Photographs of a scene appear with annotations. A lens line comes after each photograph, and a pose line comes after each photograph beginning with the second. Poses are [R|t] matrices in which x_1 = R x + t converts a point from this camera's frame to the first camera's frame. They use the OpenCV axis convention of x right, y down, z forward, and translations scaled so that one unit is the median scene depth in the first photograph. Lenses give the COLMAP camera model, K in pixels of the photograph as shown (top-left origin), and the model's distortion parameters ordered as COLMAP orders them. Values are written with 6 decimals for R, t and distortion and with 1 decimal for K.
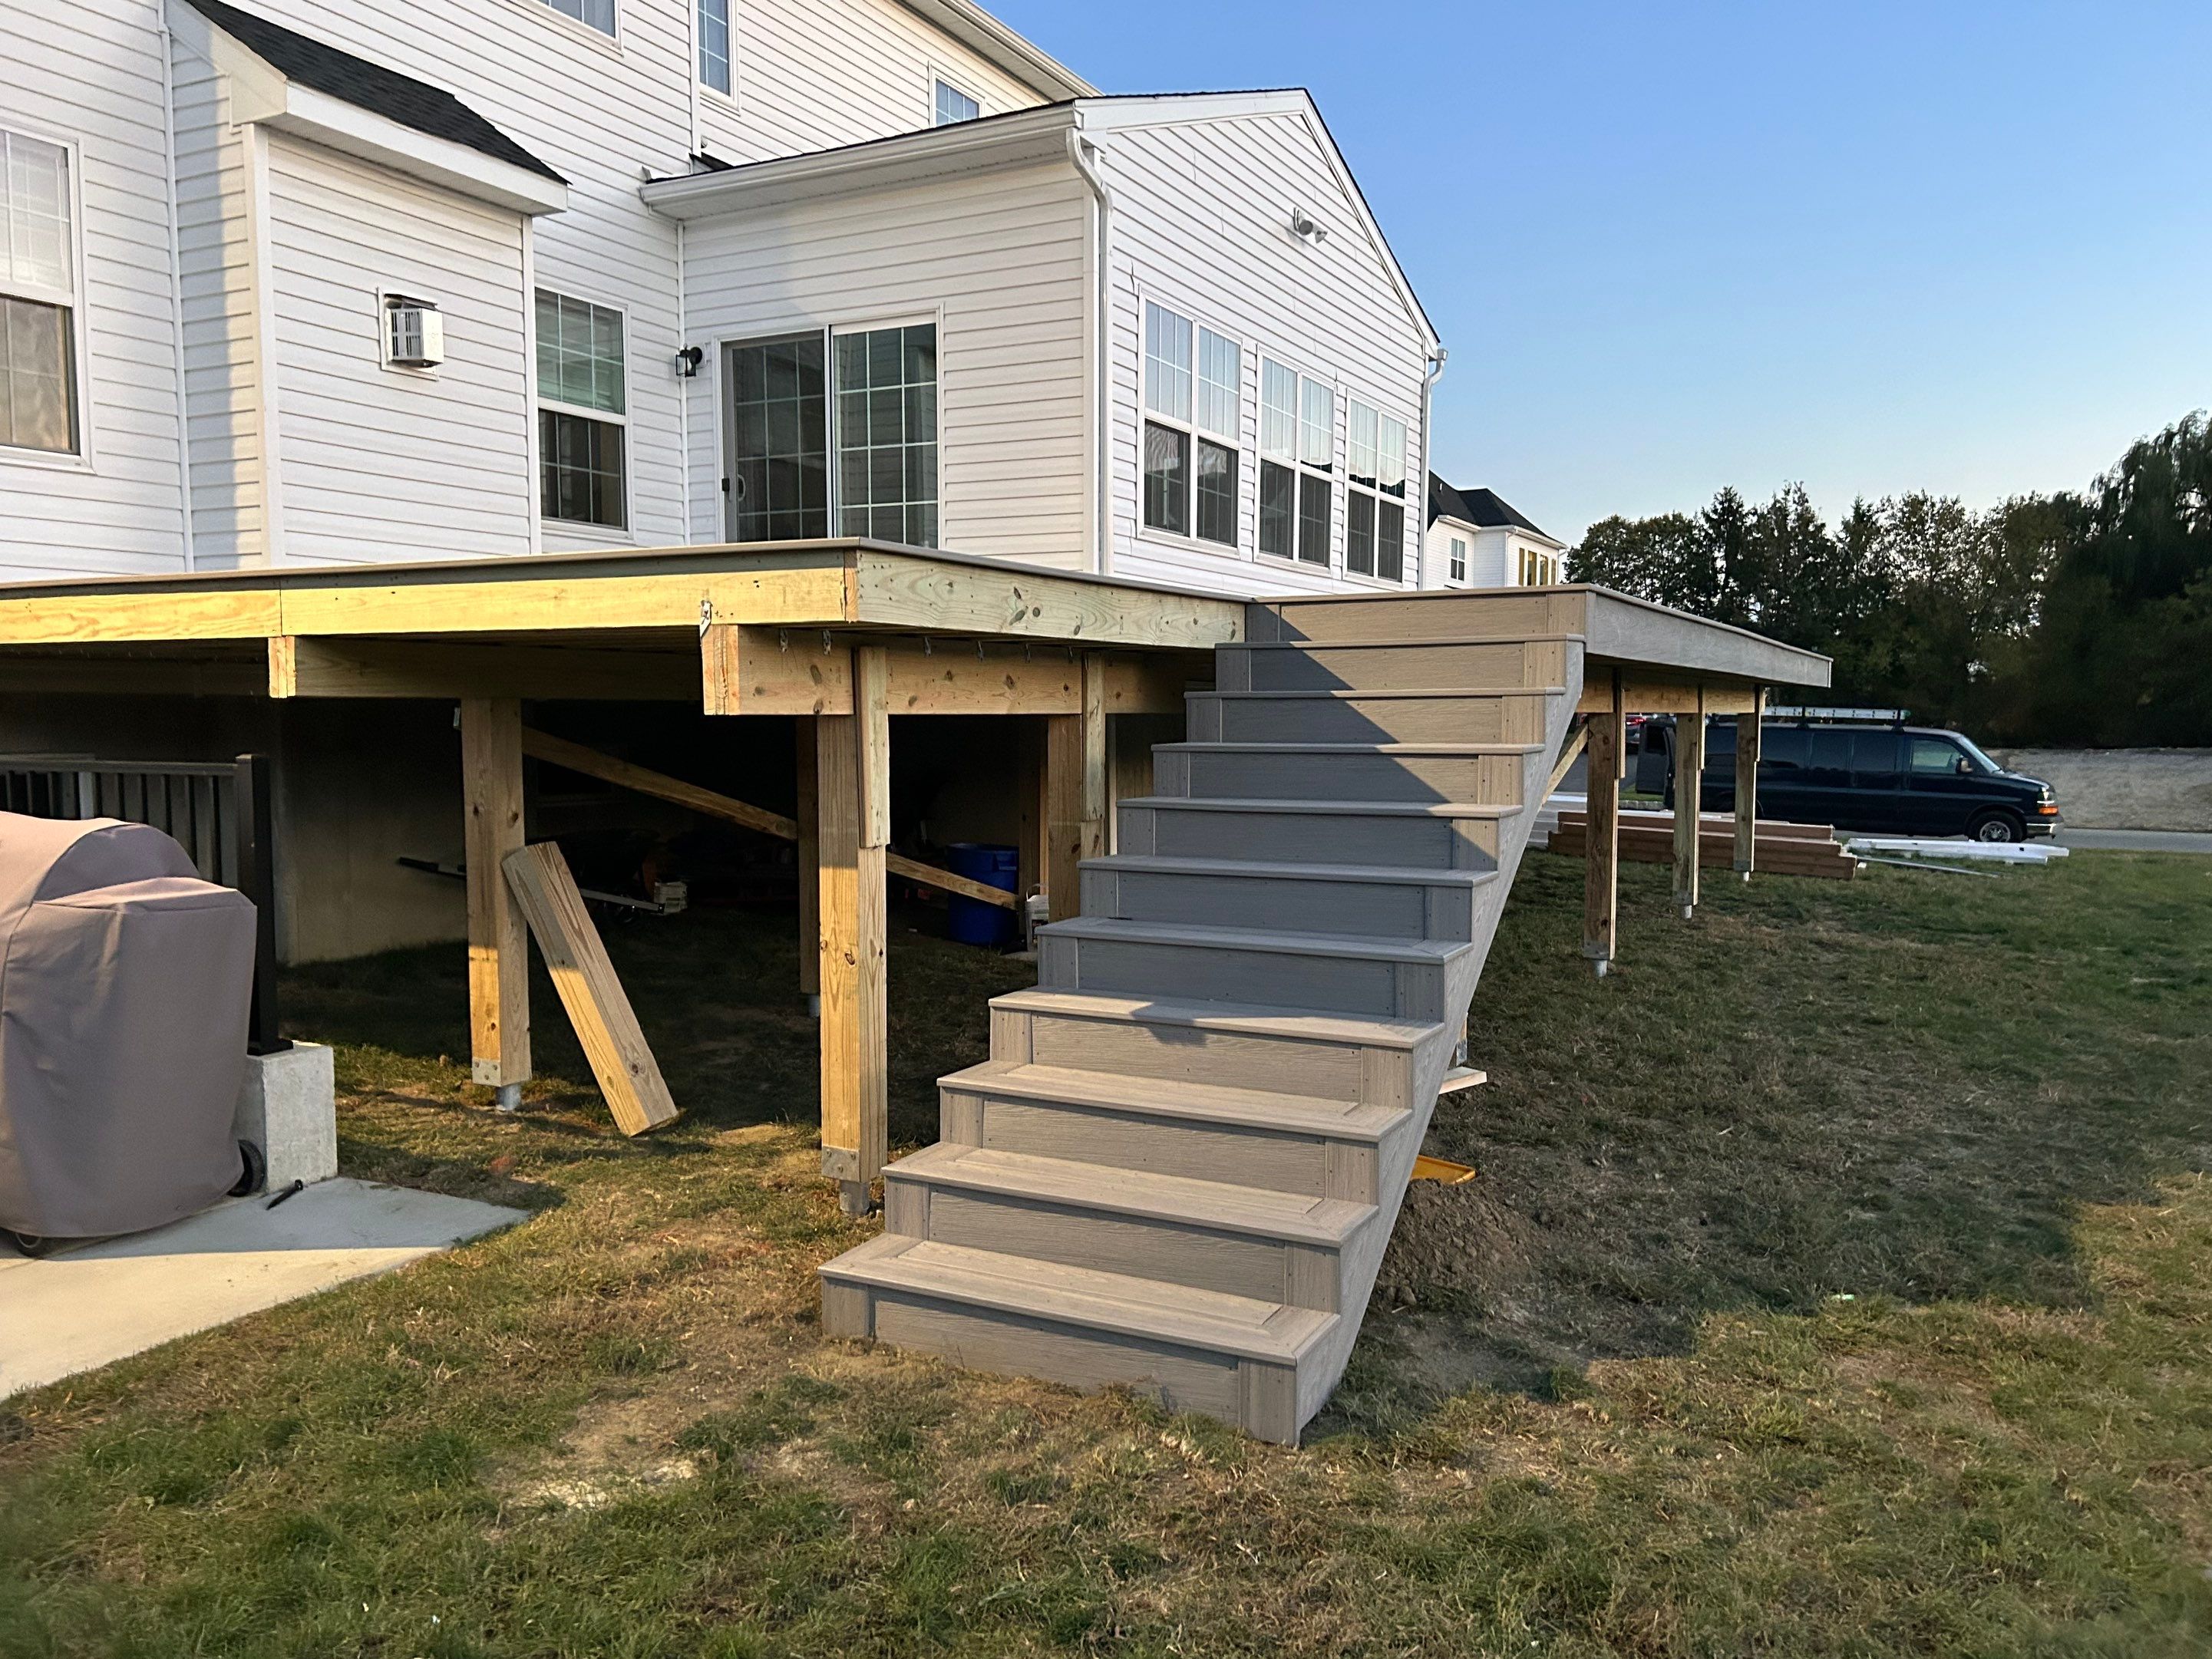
lens RADIAL K [[1668.4, 0, 1108.5], [0, 1668.4, 833.3], [0, 0, 1]] dist [0.014561, -0.022704]
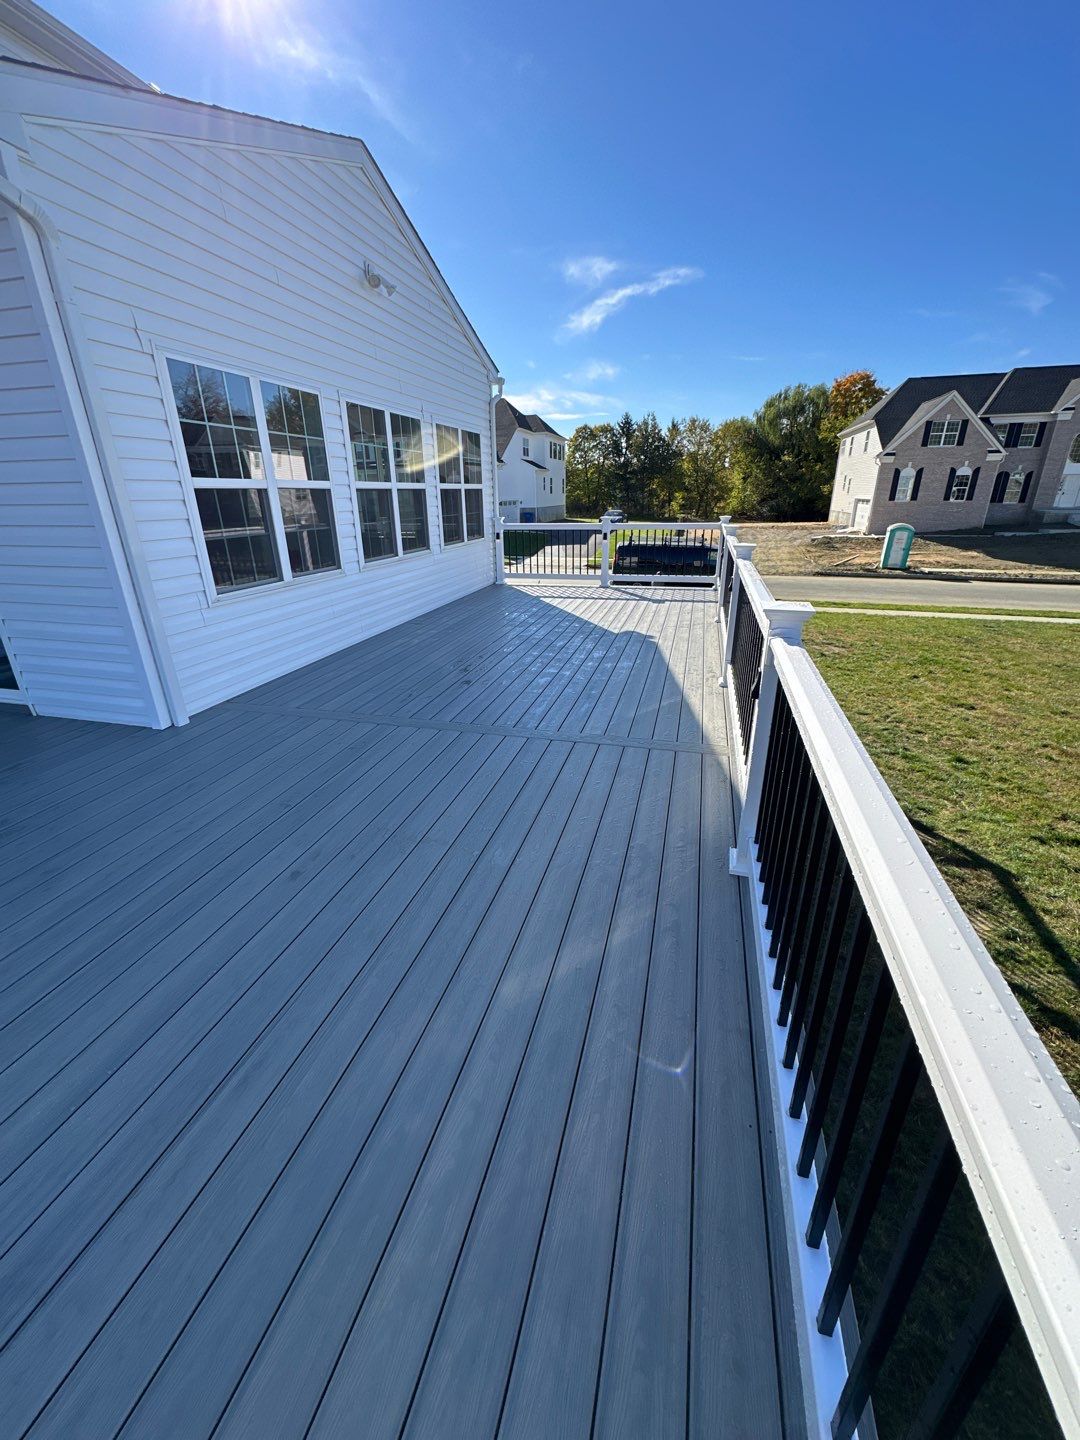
lens RADIAL K [[573.9, 0, 544.2], [0, 573.9, 720.4], [0, 0, 1]] dist [-0.004007, 0.000158]
pose [[0.973692, -0.091686, 0.208609, 0.146008], [0.025082, 0.953041, 0.301800, -0.215948], [-0.226484, -0.288628, 0.930268, 0.589411]]
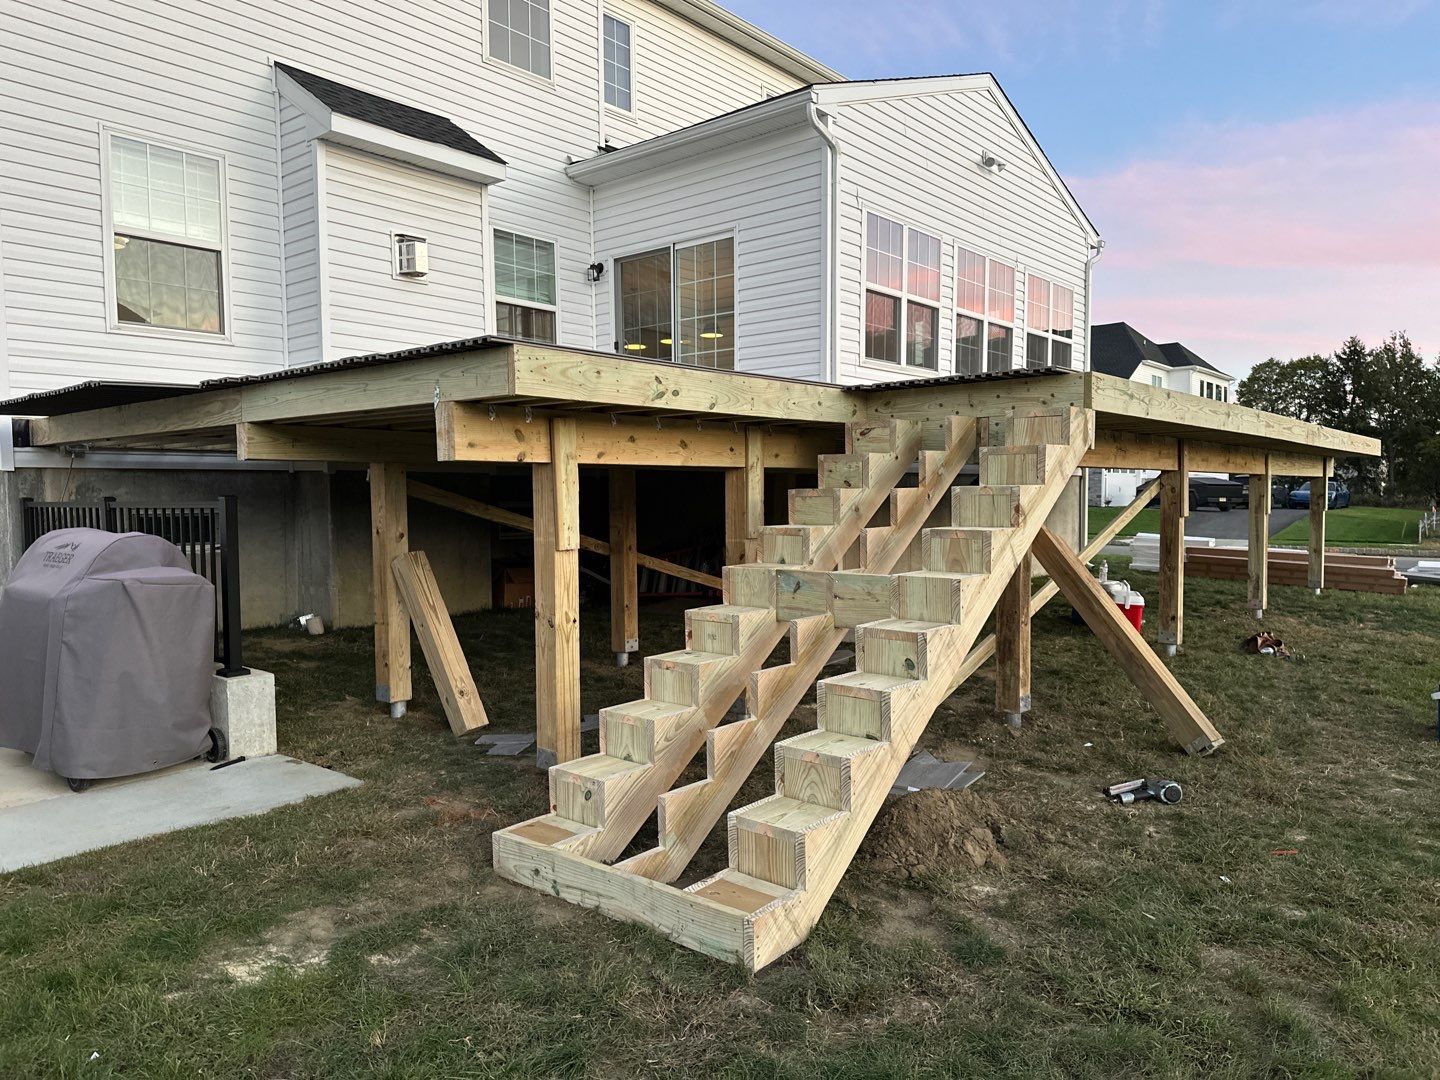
lens RADIAL K [[998.6, 0, 712.7], [0, 998.6, 545.5], [0, 0, 1]] dist [0.039400, -0.073009]
pose [[0.975561, 0.002151, -0.219717, 0.087720], [-0.006773, 0.999771, -0.020282, 0.009927], [0.219623, 0.021274, 0.975353, 0.068020]]
